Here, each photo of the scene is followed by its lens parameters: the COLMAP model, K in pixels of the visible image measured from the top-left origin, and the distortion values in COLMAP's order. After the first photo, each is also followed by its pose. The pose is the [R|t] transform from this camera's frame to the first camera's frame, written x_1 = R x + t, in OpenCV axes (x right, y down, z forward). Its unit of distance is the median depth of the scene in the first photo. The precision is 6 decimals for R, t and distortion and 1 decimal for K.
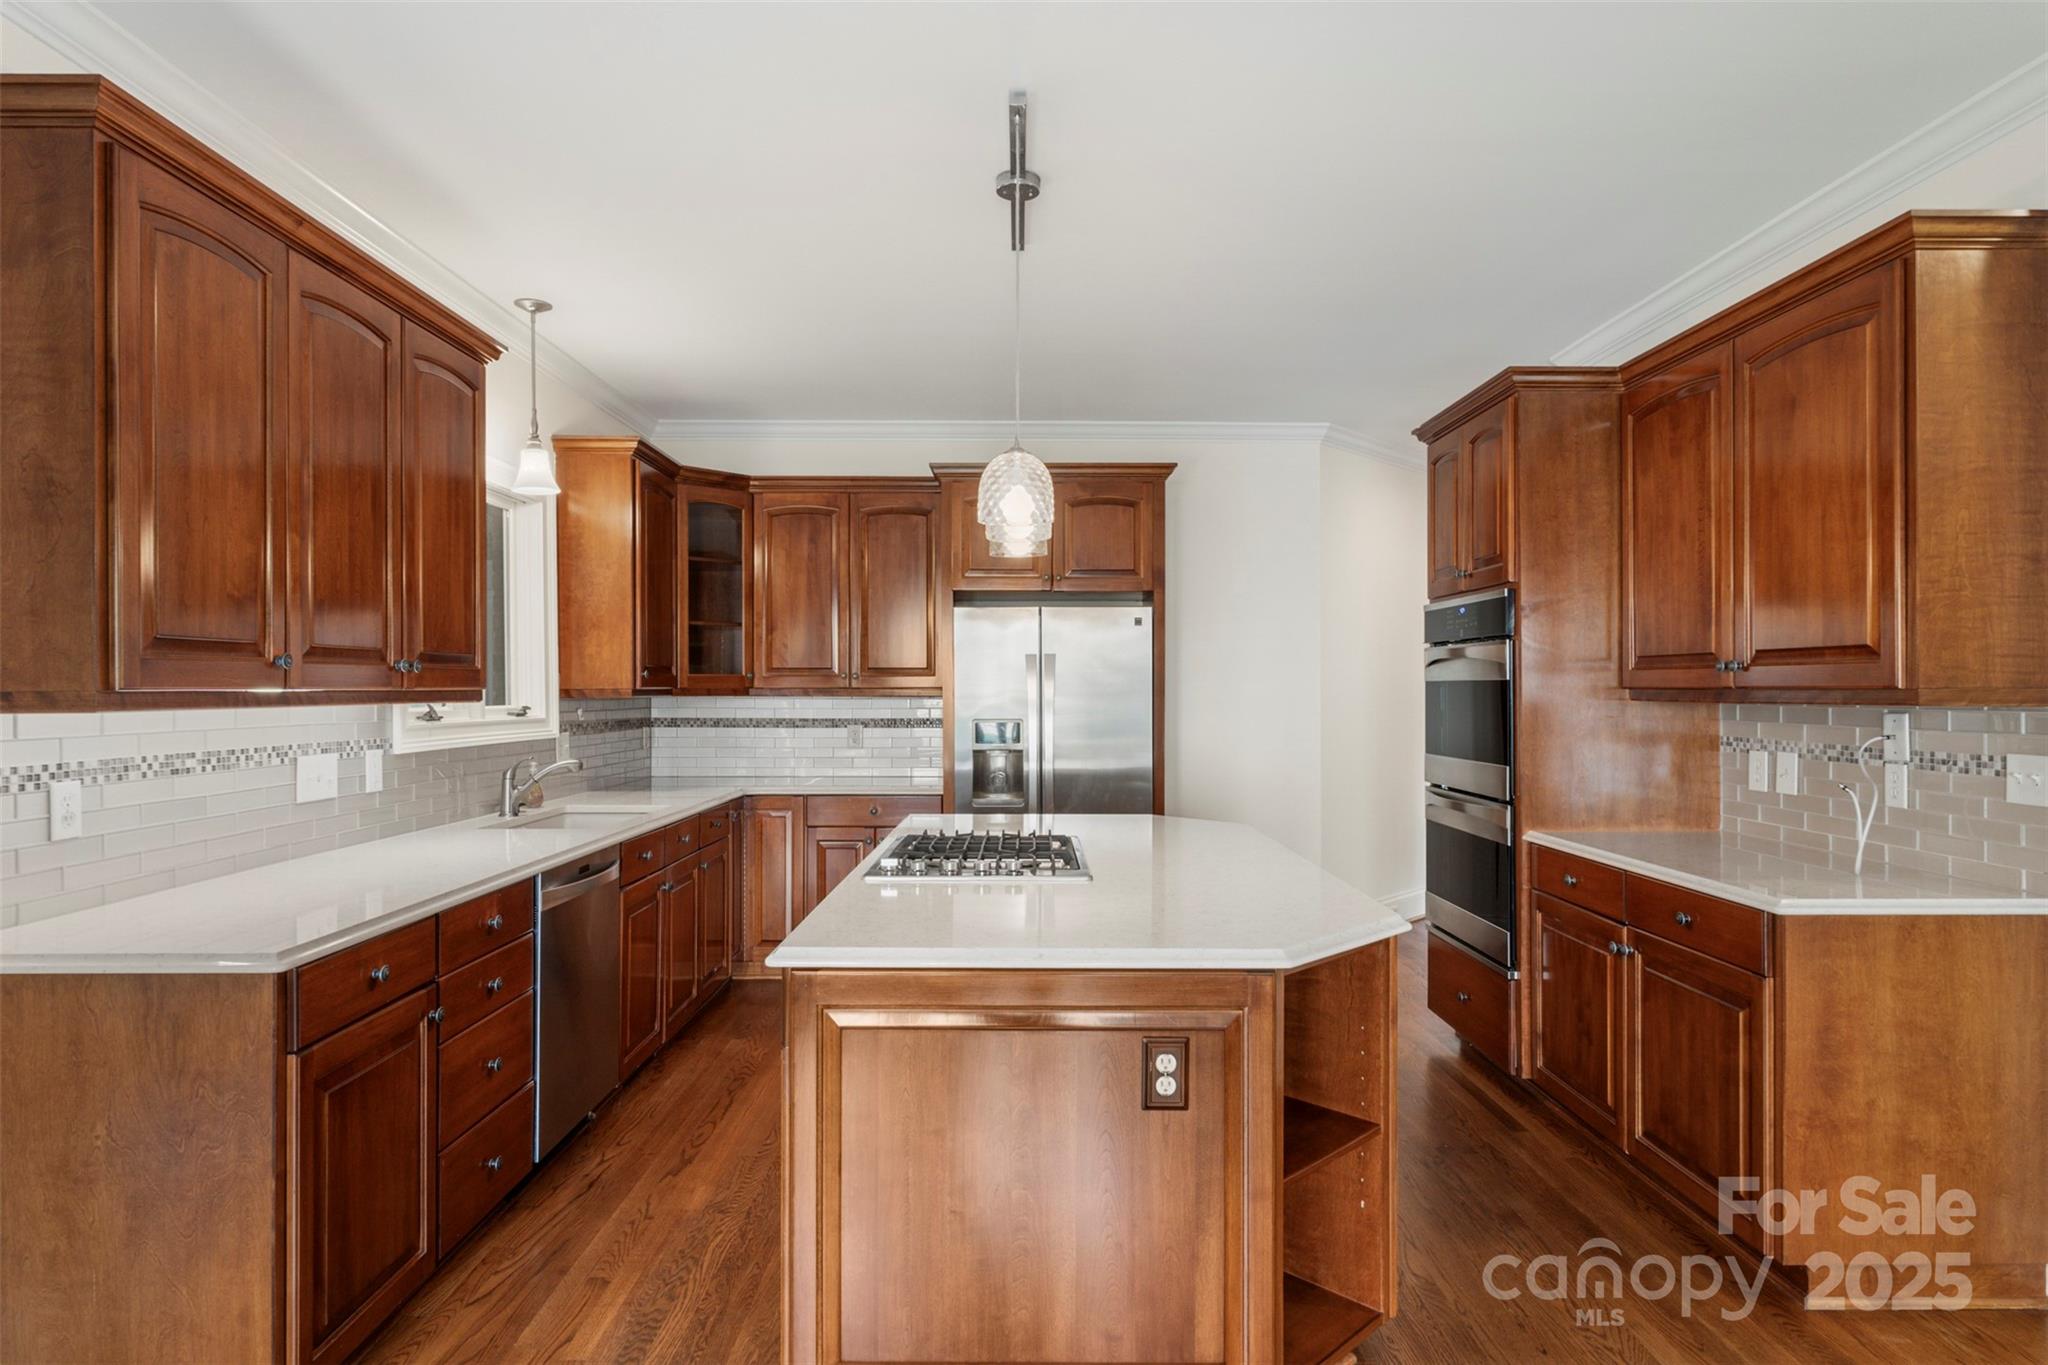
lens RADIAL K [[1104.7, 0, 1019.6], [0, 1104.7, 686.0], [0, 0, 1]] dist [-0.024923, 0.000787]
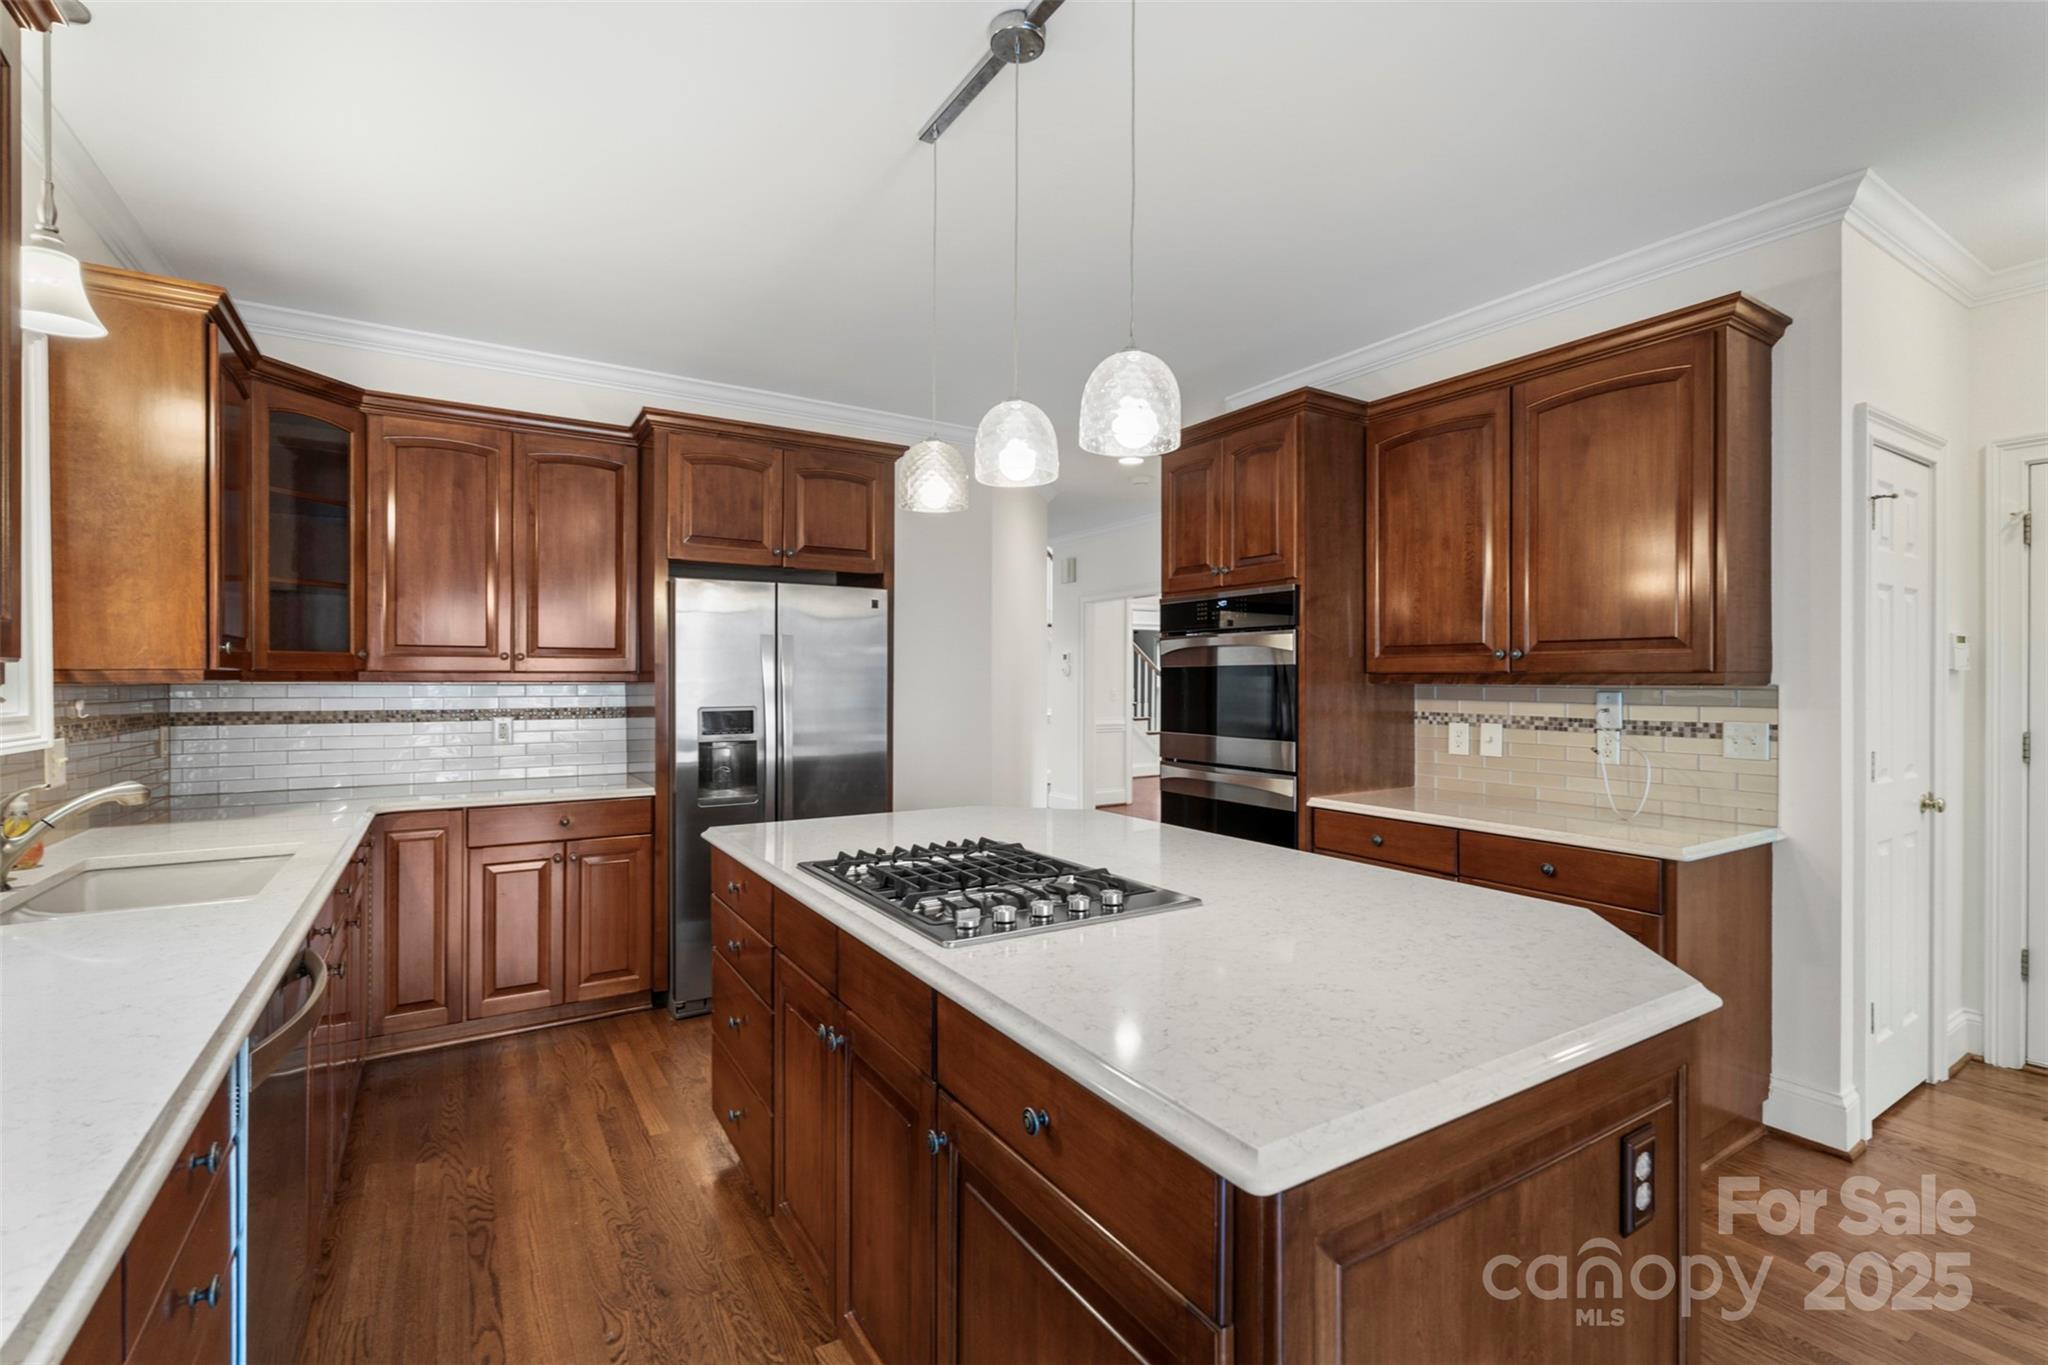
lens RADIAL K [[890.6, 0, 1024.0], [0, 890.6, 682.5], [0, 0, 1]] dist [-0.015720, 0.000023]
pose [[0.846538, -0.000637, 0.532327, -0.198163], [-0.003013, 0.999978, 0.005988, 0.005434], [-0.532319, -0.006673, 0.846517, 0.267816]]
